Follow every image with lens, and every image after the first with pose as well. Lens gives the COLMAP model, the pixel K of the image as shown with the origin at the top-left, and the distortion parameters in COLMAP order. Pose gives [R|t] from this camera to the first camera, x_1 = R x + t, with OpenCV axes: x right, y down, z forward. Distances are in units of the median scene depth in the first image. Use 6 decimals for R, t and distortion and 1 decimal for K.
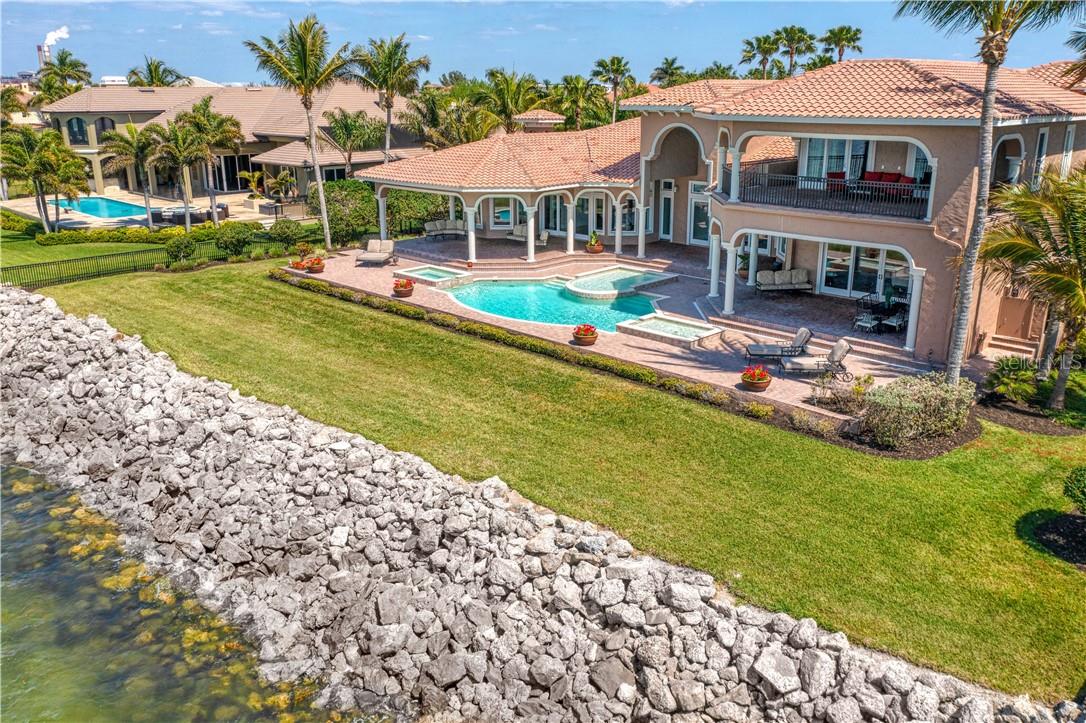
lens RADIAL K [[870.4, 0, 543.0], [0, 870.4, 361.5], [0, 0, 1]] dist [-0.017397, 0.001819]
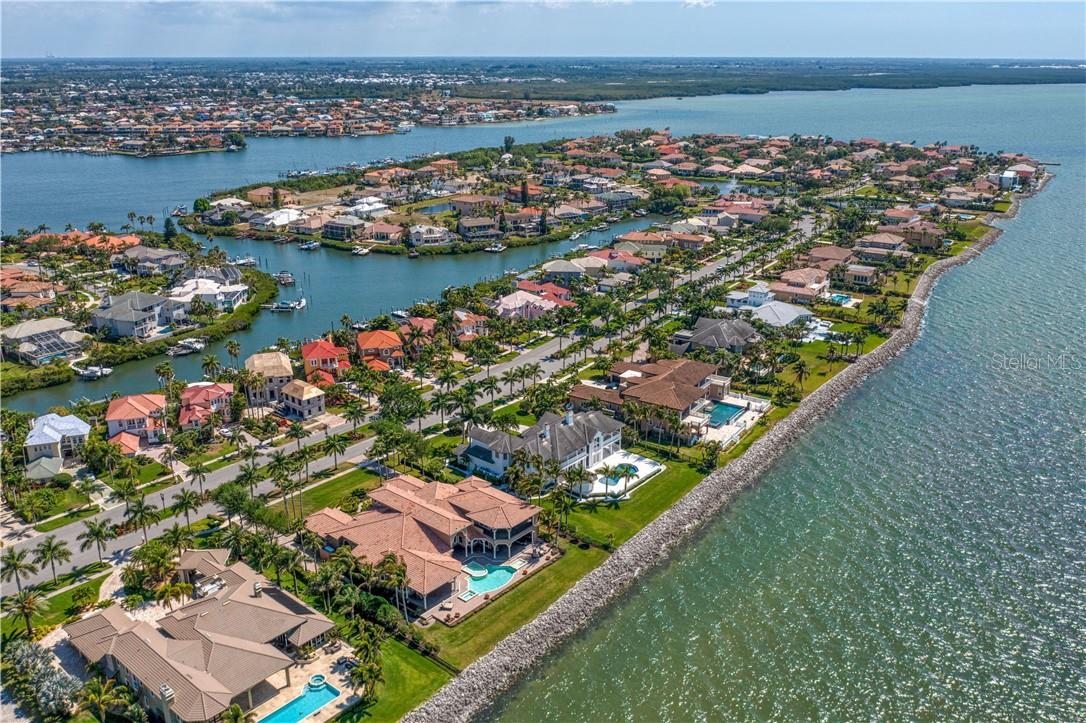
lens RADIAL K [[870.4, 0, 543.0], [0, 870.4, 361.5], [0, 0, 1]] dist [-0.017397, 0.001819]
pose [[-0.081582, -0.322263, 0.943128, -5.621382], [0.296680, 0.895534, 0.331664, -3.587957], [-0.951486, 0.306865, 0.022549, 0.433539]]
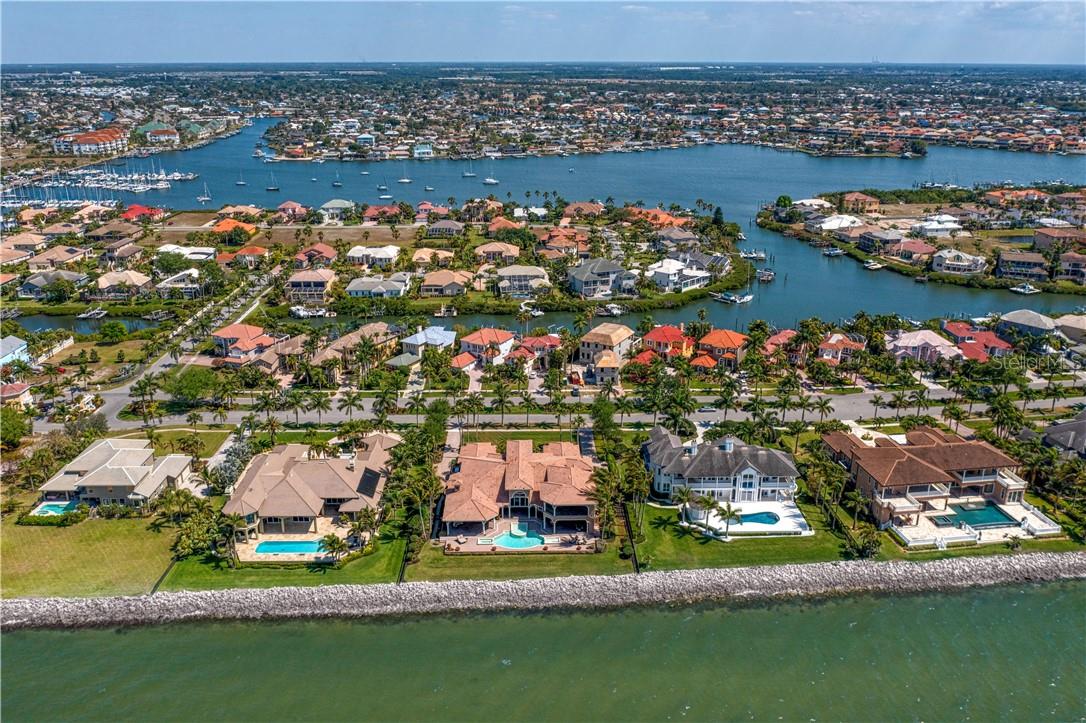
lens RADIAL K [[881.1, 0, 551.8], [0, 881.1, 343.4], [0, 0, 1]] dist [-0.021129, 0.012587]
pose [[0.687041, -0.212389, 0.694886, -4.434722], [0.208354, 0.973753, 0.091622, -2.252690], [-0.696106, 0.081834, 0.713260, -3.980289]]
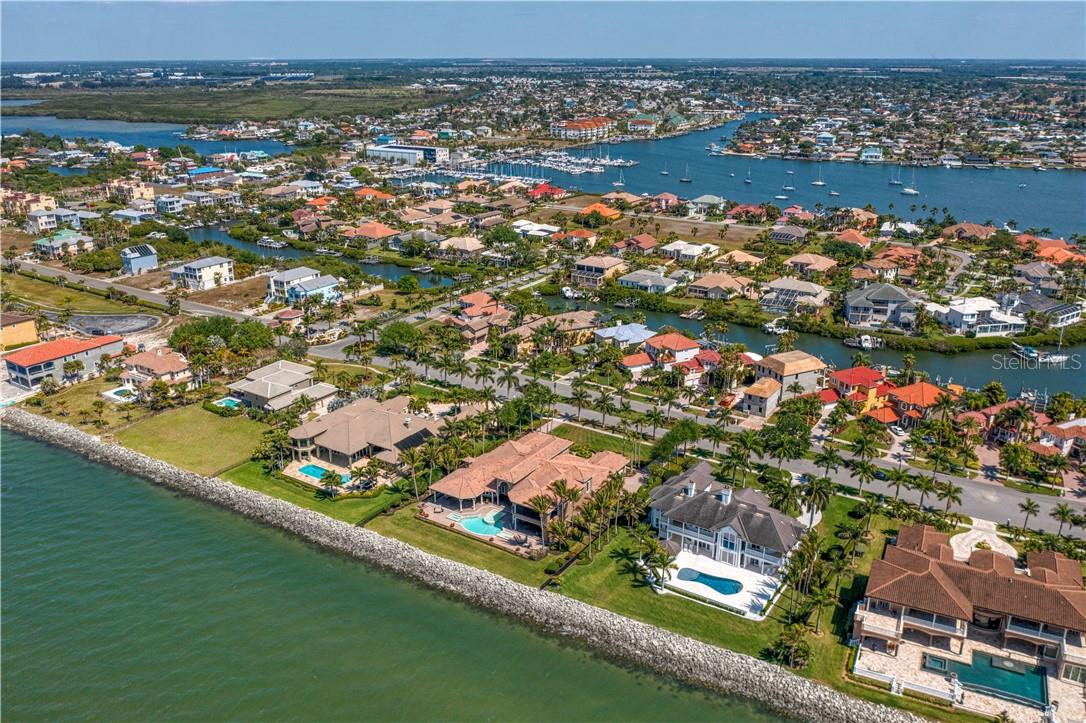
lens RADIAL K [[870.4, 0, 543.0], [0, 870.4, 361.5], [0, 0, 1]] dist [-0.017397, 0.001819]
pose [[0.979415, -0.058162, 0.193294, -0.815069], [0.051316, 0.997871, 0.040244, -1.744888], [-0.195224, -0.029496, 0.980315, -5.814545]]
